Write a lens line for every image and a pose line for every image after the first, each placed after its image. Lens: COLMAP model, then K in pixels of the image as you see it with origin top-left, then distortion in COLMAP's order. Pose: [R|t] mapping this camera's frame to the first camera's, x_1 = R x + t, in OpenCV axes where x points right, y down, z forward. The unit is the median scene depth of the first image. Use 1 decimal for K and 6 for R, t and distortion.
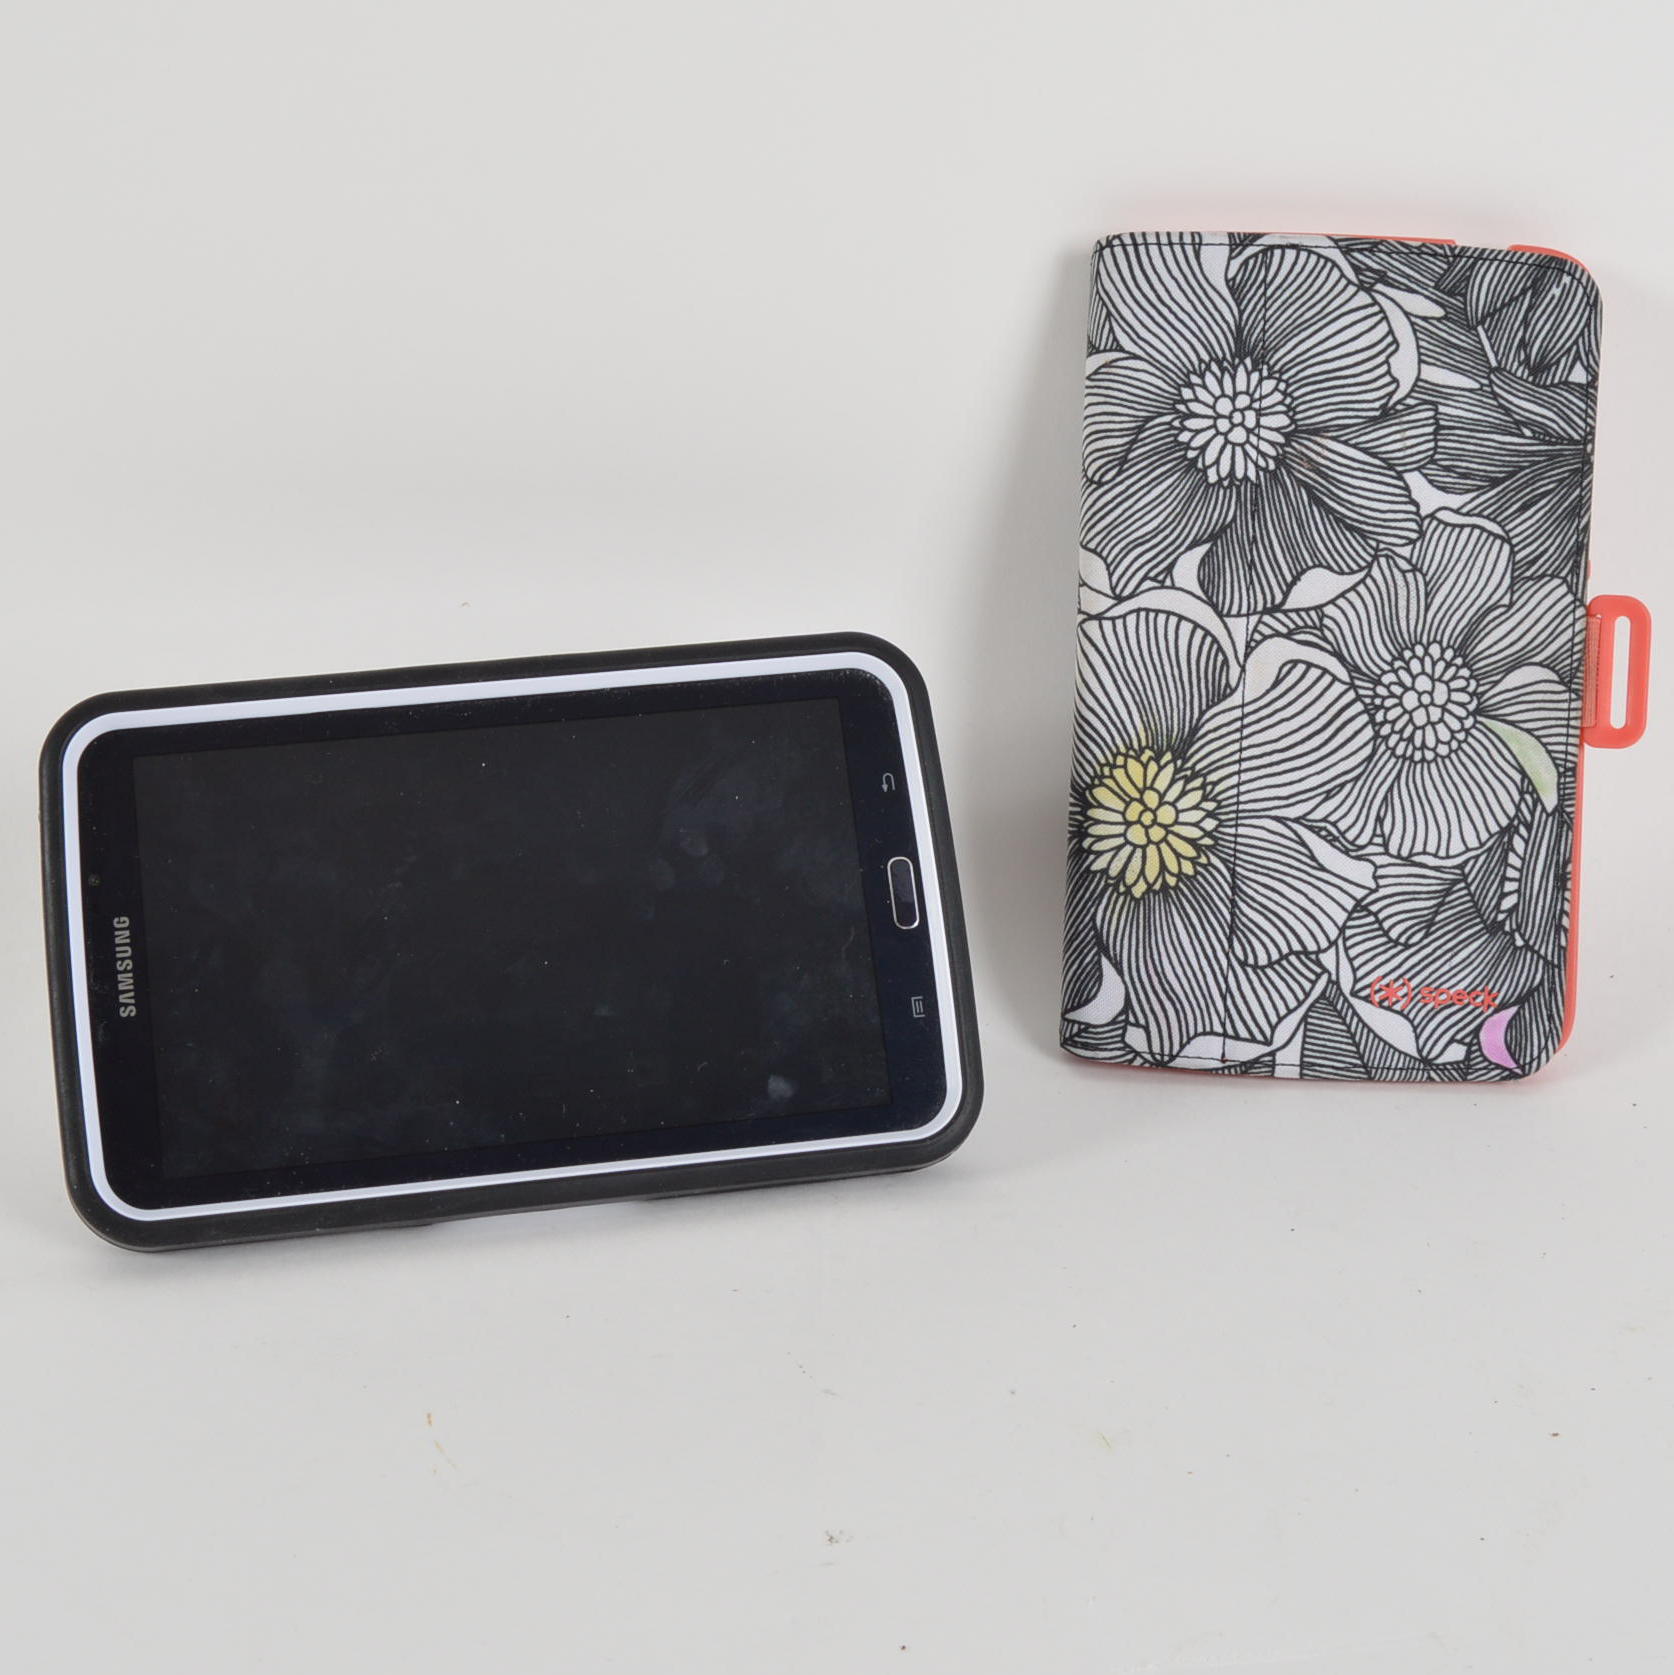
lens RADIAL K [[2279.9, 0, 836.1], [0, 2279.9, 837.4], [0, 0, 1]] dist [0.036499, 0.000000]
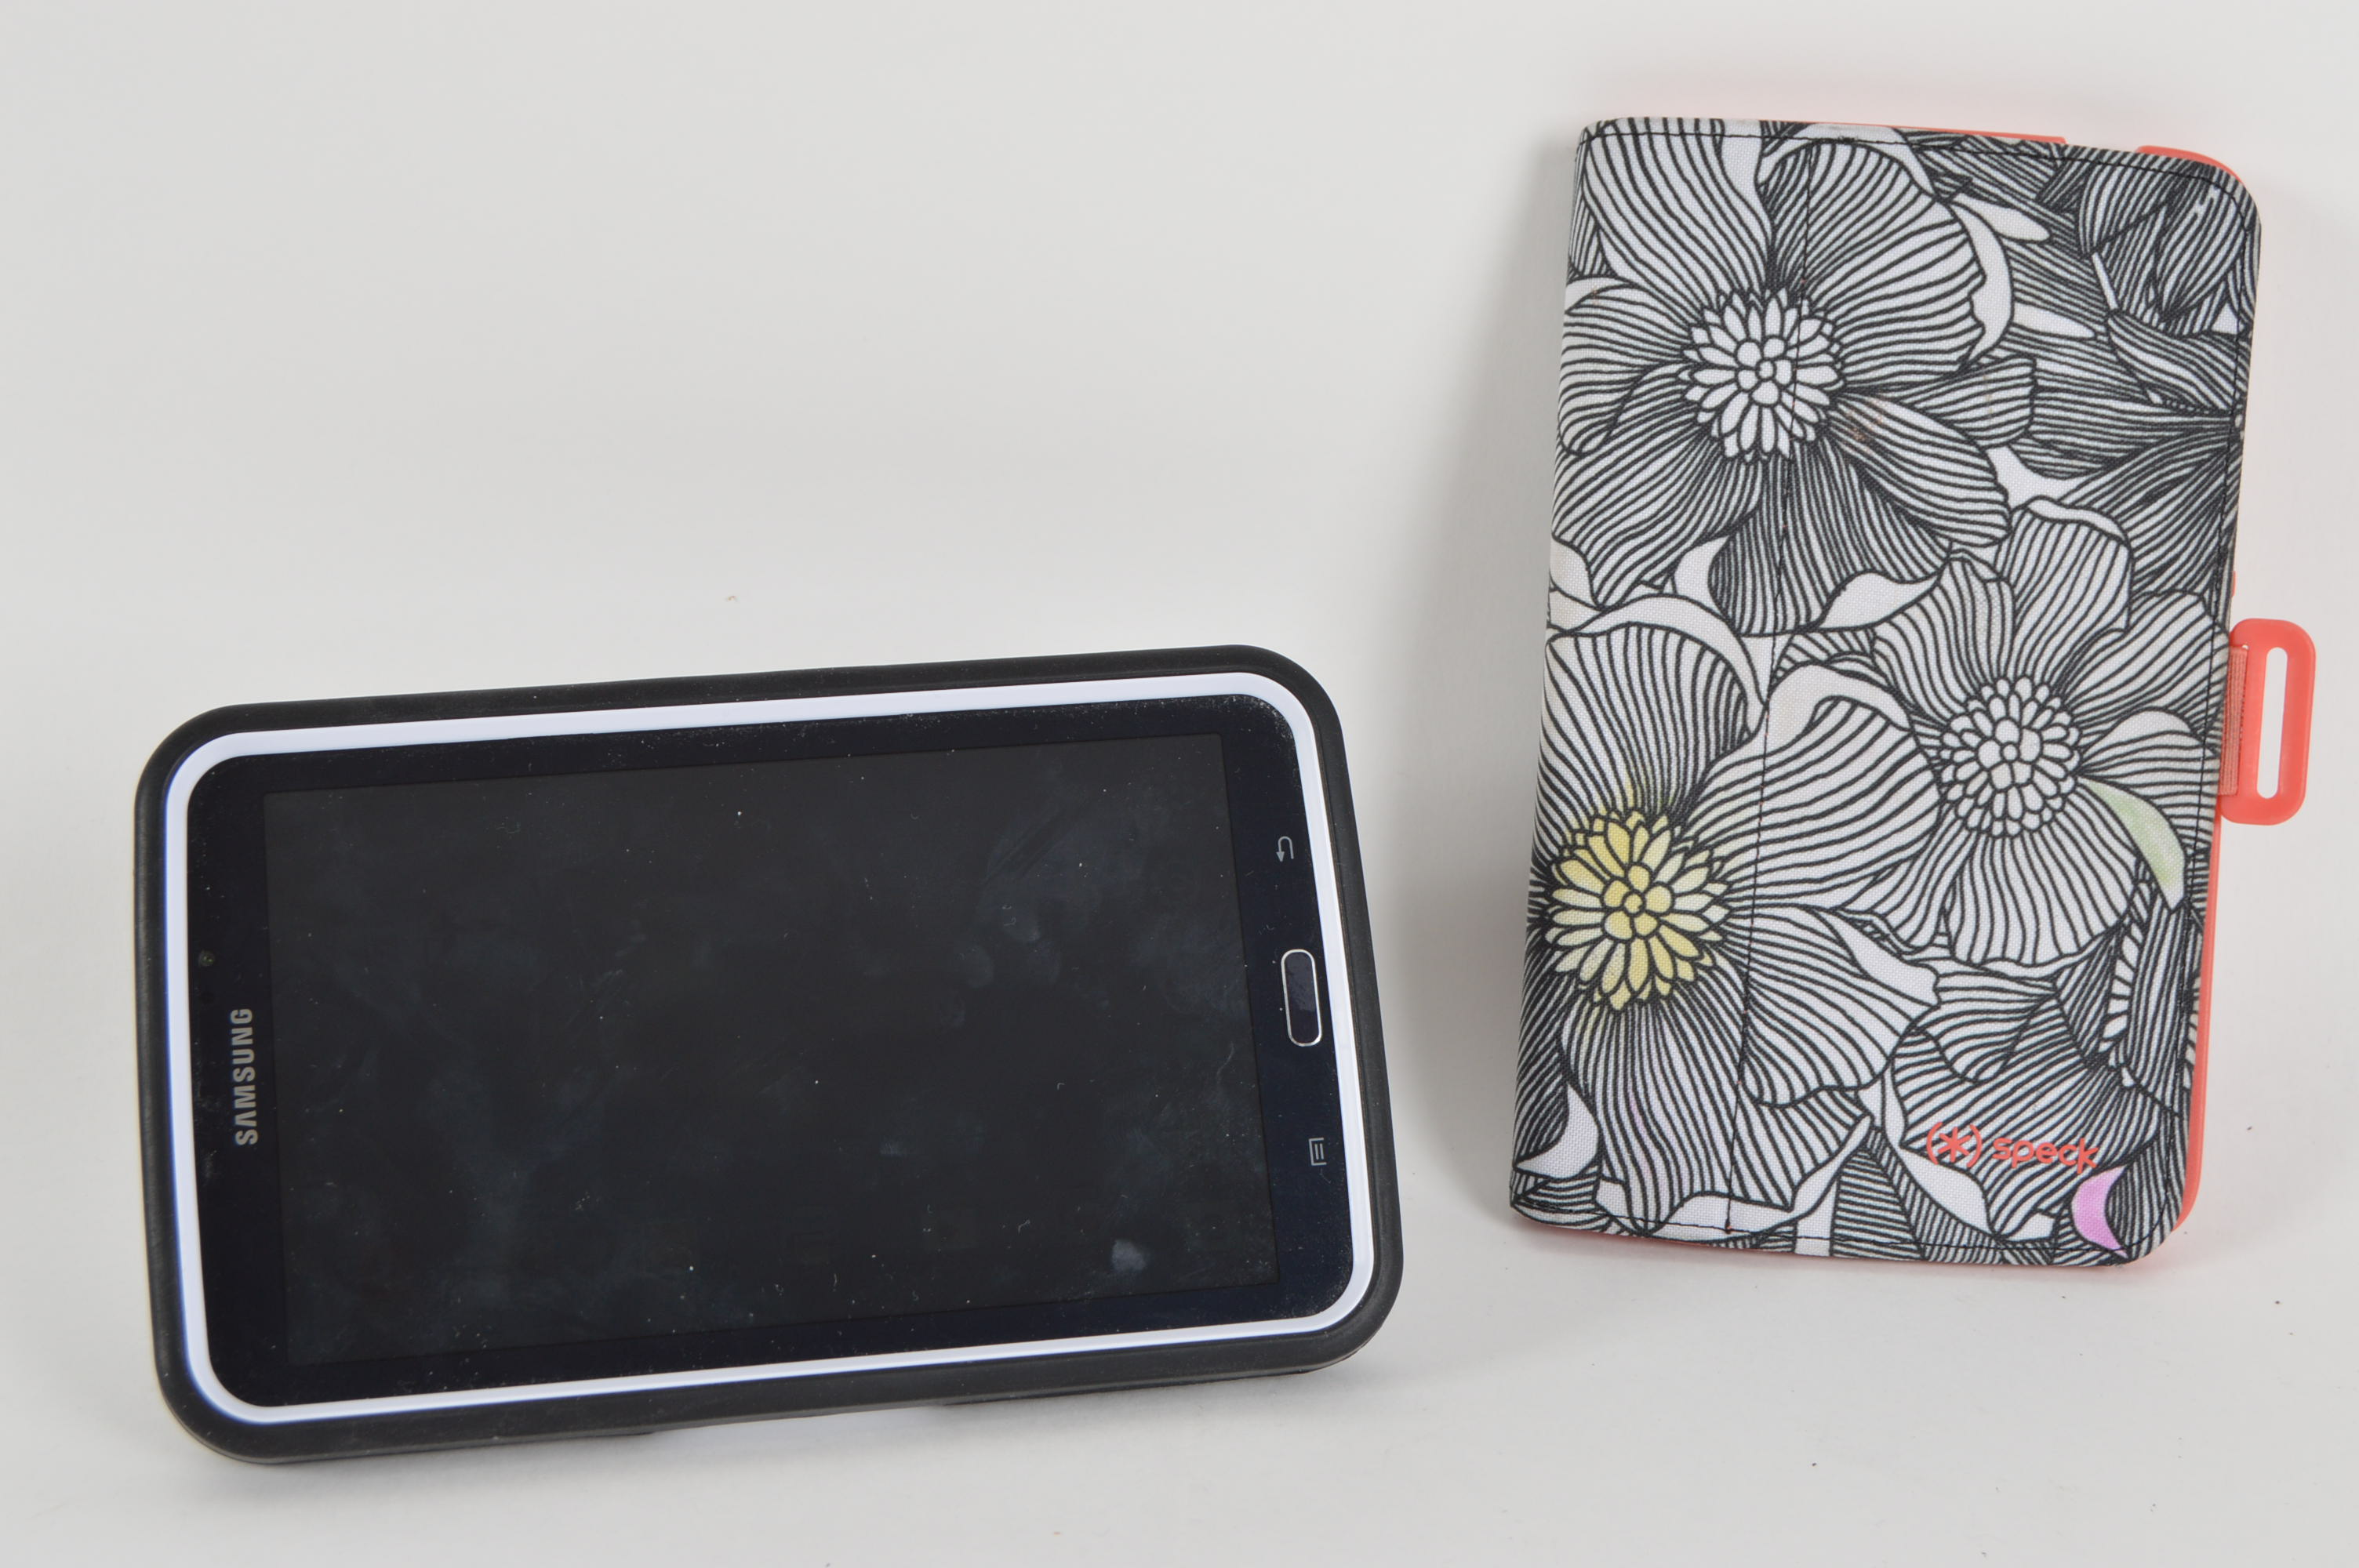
lens RADIAL K [[3870.1, 0, 1180.3], [0, 3870.1, 780.4], [0, 0, 1]] dist [0.083792, 0.000000]
pose [[0.999715, 0.021848, -0.009582, -0.000622], [-0.022206, 0.998995, -0.038947, 0.003939], [0.008722, 0.039149, 0.999195, -0.268888]]
